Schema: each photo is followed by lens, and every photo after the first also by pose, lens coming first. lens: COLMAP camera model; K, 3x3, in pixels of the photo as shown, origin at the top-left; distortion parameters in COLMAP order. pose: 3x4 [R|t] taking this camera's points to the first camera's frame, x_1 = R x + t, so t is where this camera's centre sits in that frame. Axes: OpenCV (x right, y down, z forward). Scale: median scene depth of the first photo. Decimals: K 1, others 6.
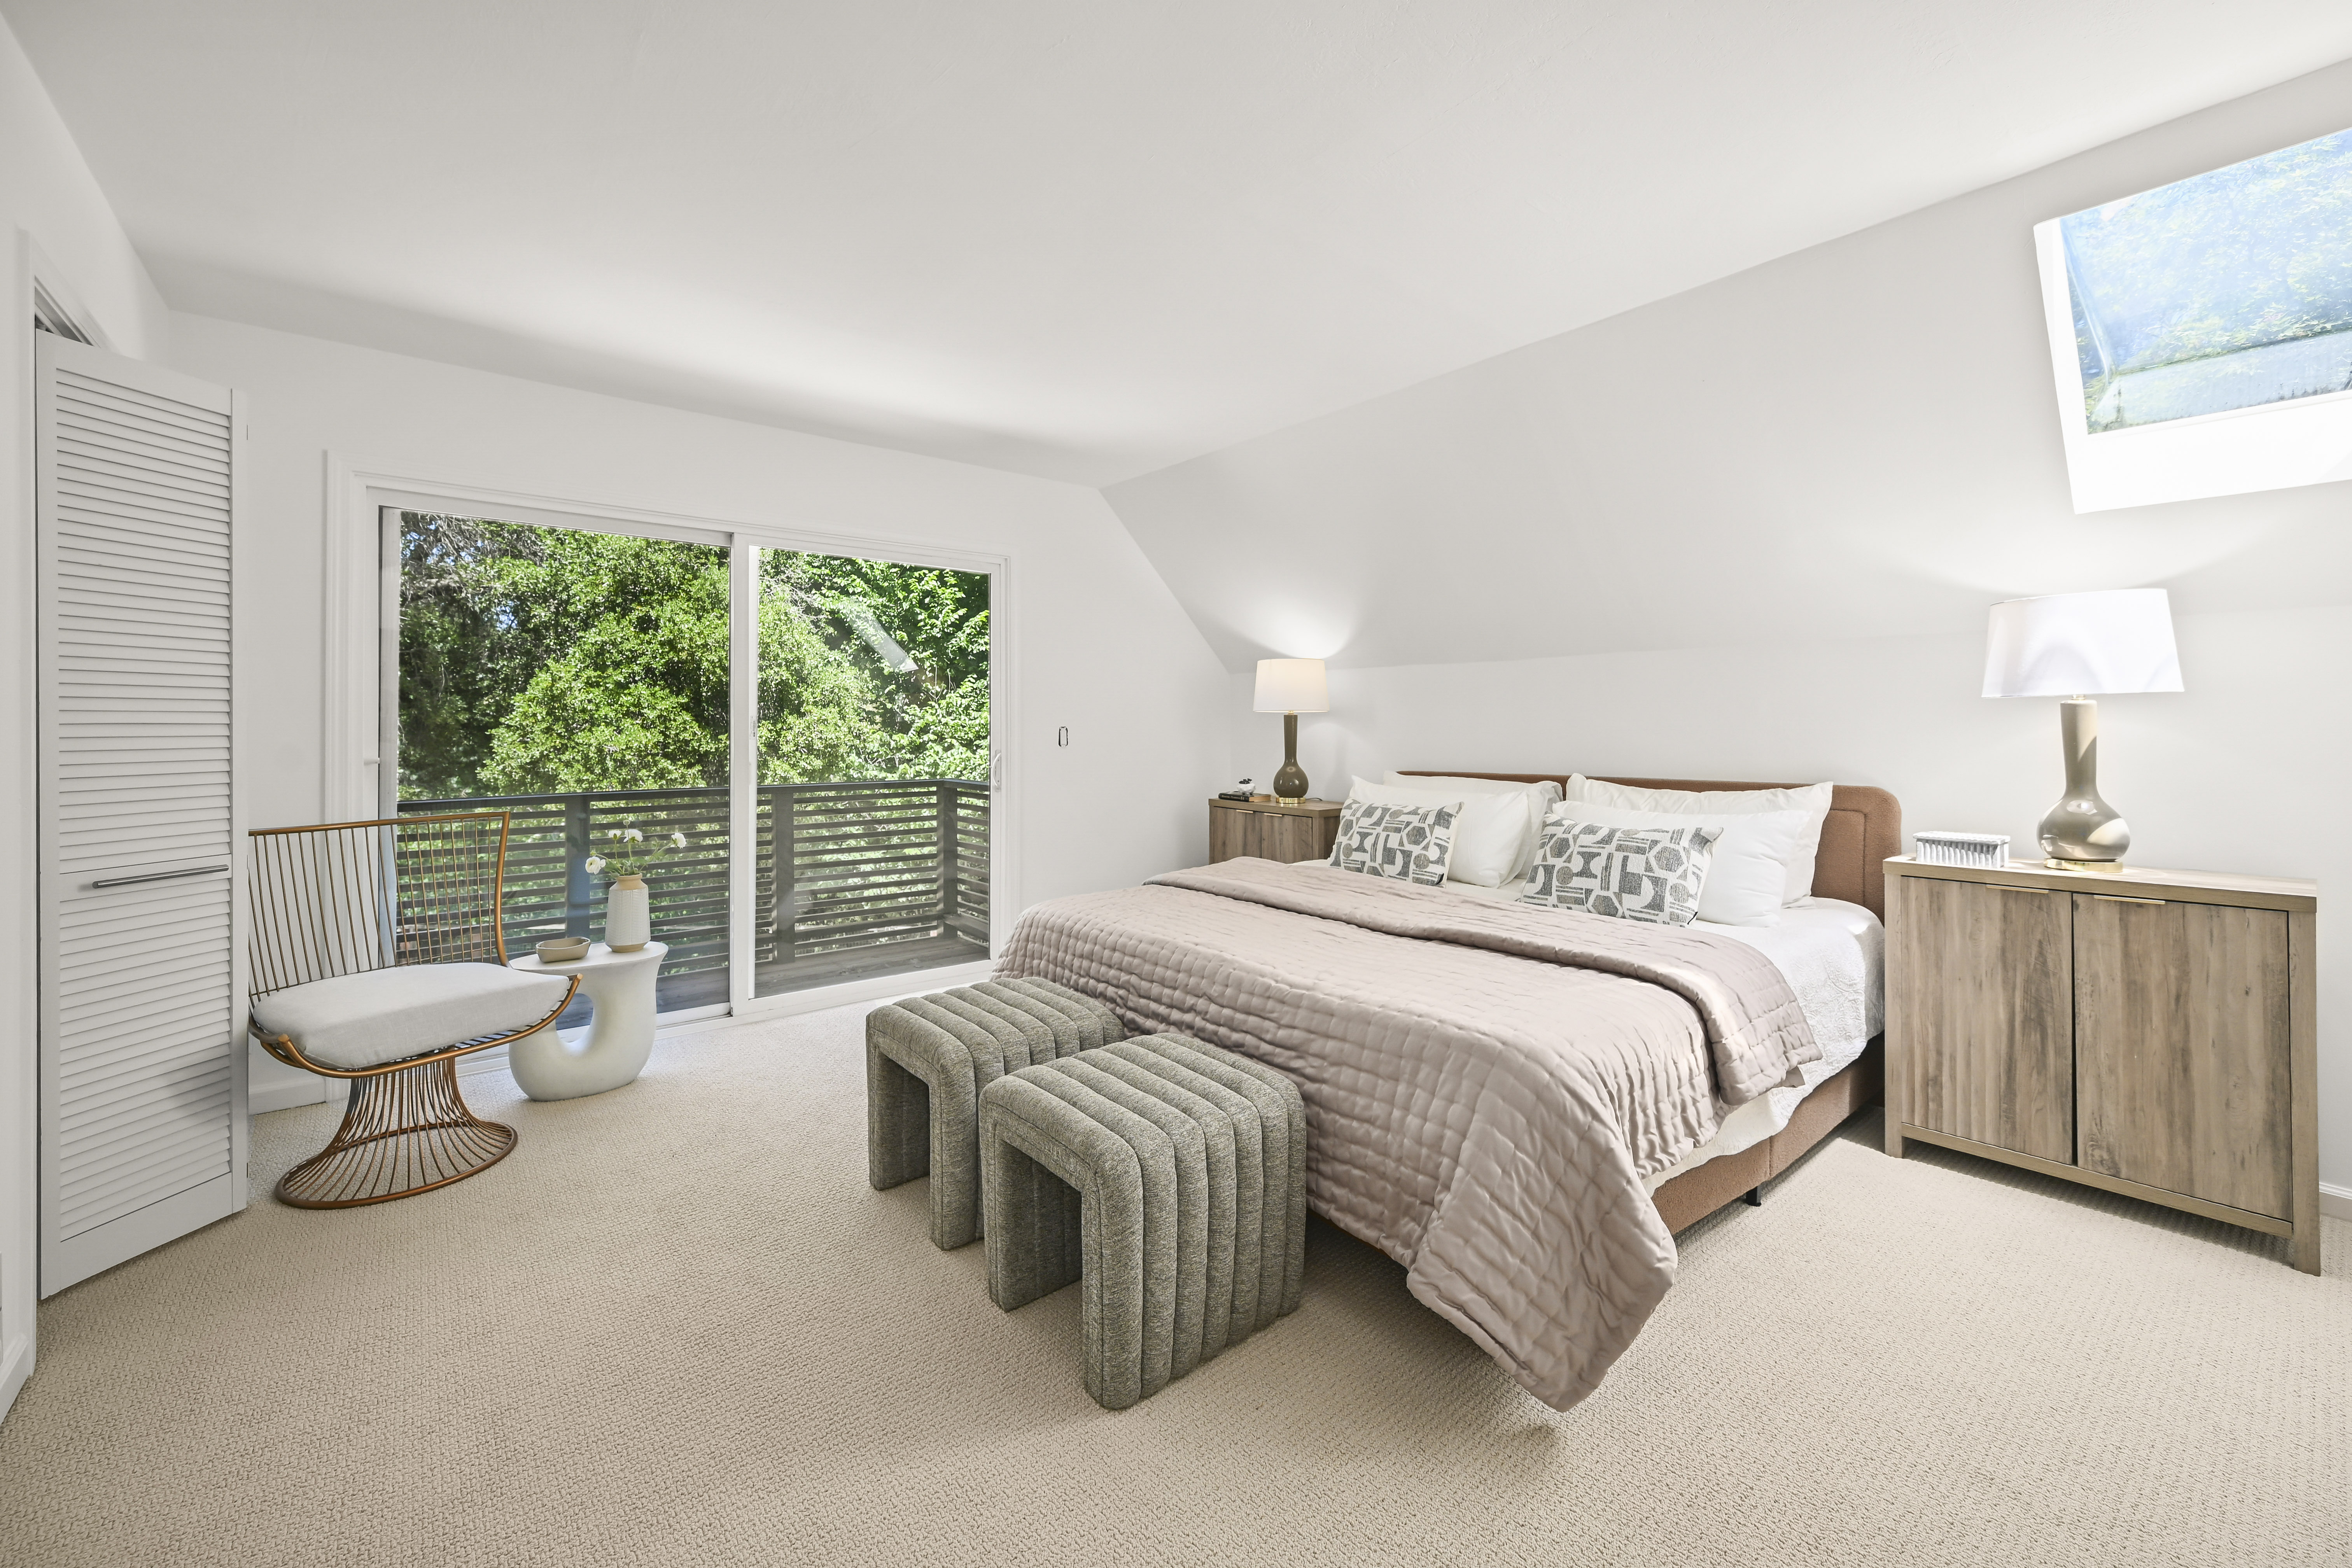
lens RADIAL K [[935.3, 0, 1170.4], [0, 935.3, 737.8], [0, 0, 1]] dist [0.002172, 0.000308]
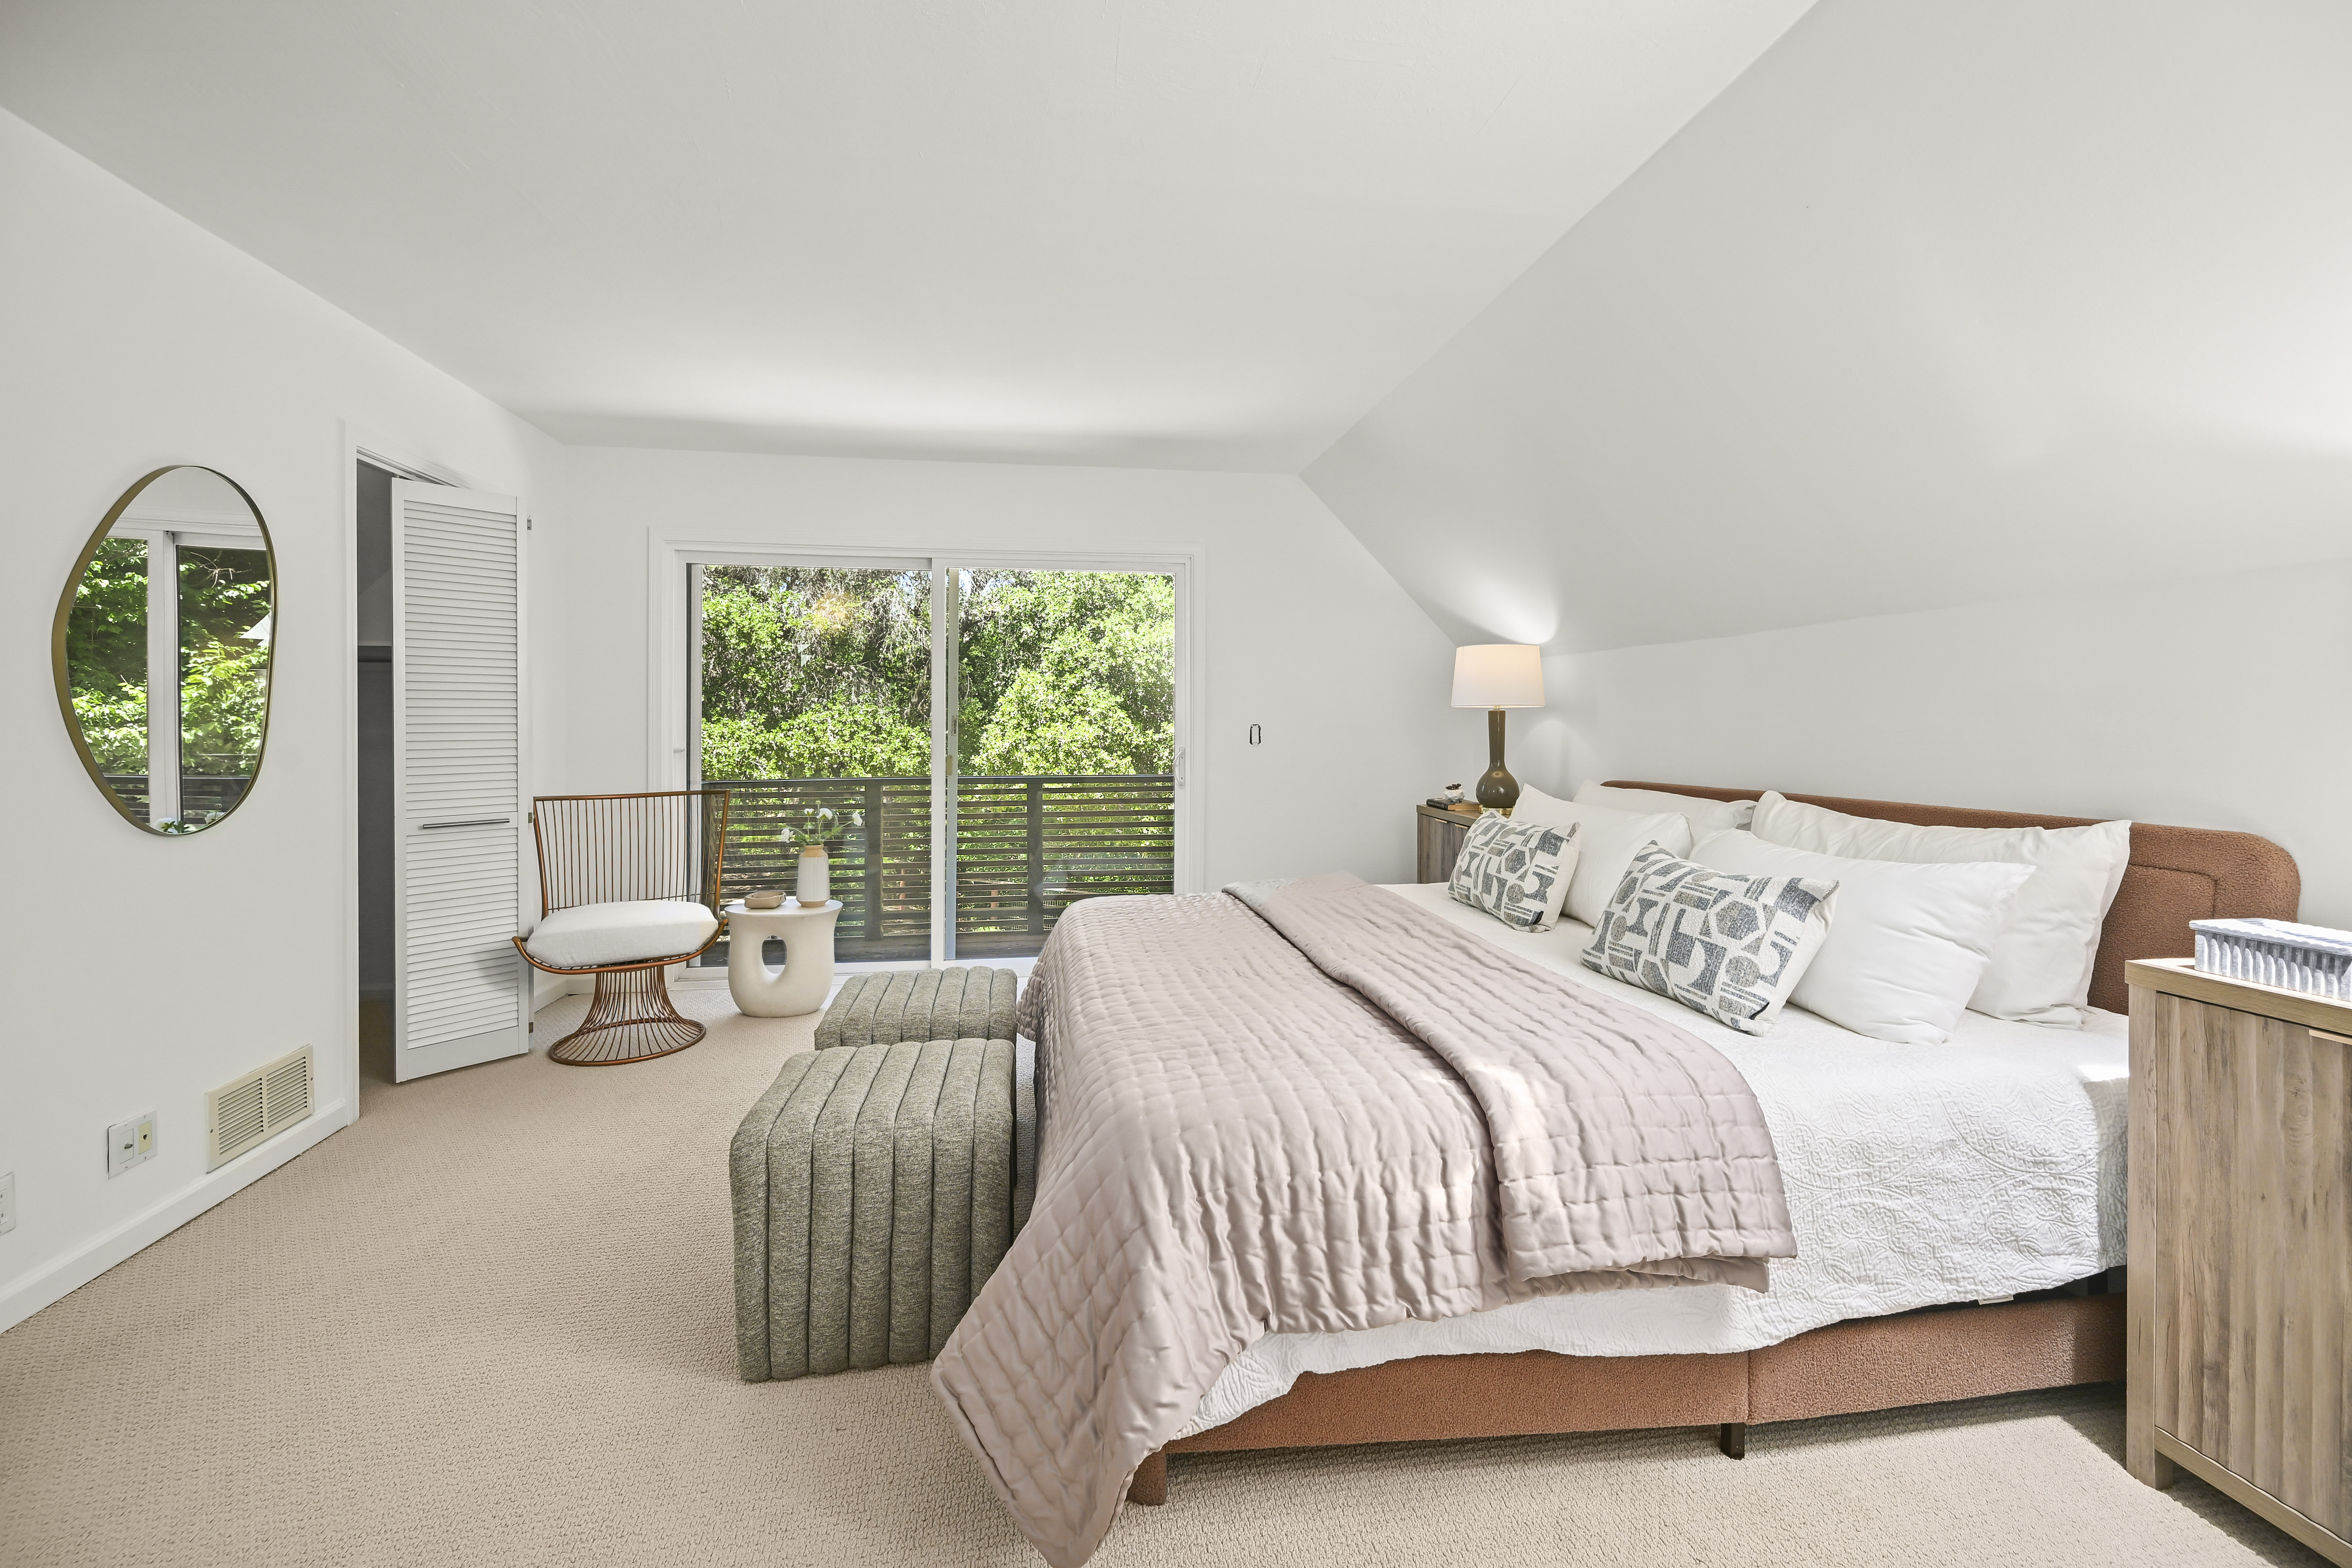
lens RADIAL K [[935.3, 0, 1170.4], [0, 935.3, 737.8], [0, 0, 1]] dist [0.002172, 0.000308]
pose [[0.863817, 0.007685, -0.503747, 0.442348], [-0.004934, 0.999965, 0.006793, -0.005772], [0.503782, -0.003383, 0.863824, 0.168797]]
